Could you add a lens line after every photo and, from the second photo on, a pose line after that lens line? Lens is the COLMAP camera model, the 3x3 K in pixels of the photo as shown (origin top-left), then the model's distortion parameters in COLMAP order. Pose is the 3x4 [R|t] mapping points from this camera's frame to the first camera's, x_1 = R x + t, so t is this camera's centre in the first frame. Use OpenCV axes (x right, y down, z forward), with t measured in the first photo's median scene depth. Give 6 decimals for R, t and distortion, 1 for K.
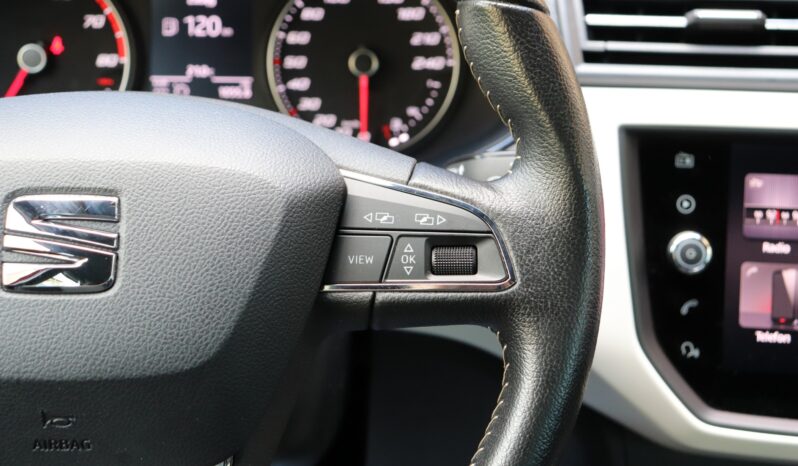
lens RADIAL K [[1354.1, 0, 404.0], [0, 1354.1, 234.2], [0, 0, 1]] dist [0.158719, 0.000000]
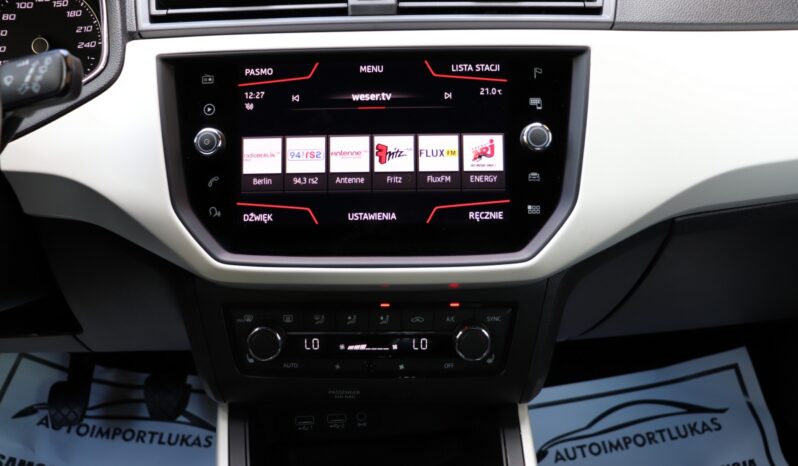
lens RADIAL K [[658.1, 0, 395.0], [0, 658.1, 230.5], [0, 0, 1]] dist [-0.162229, 0.119227]
pose [[0.995769, -0.055686, 0.073099, 0.298878], [0.055482, 0.998448, 0.004815, 0.096372], [-0.073253, -0.000739, 0.997313, 0.278828]]
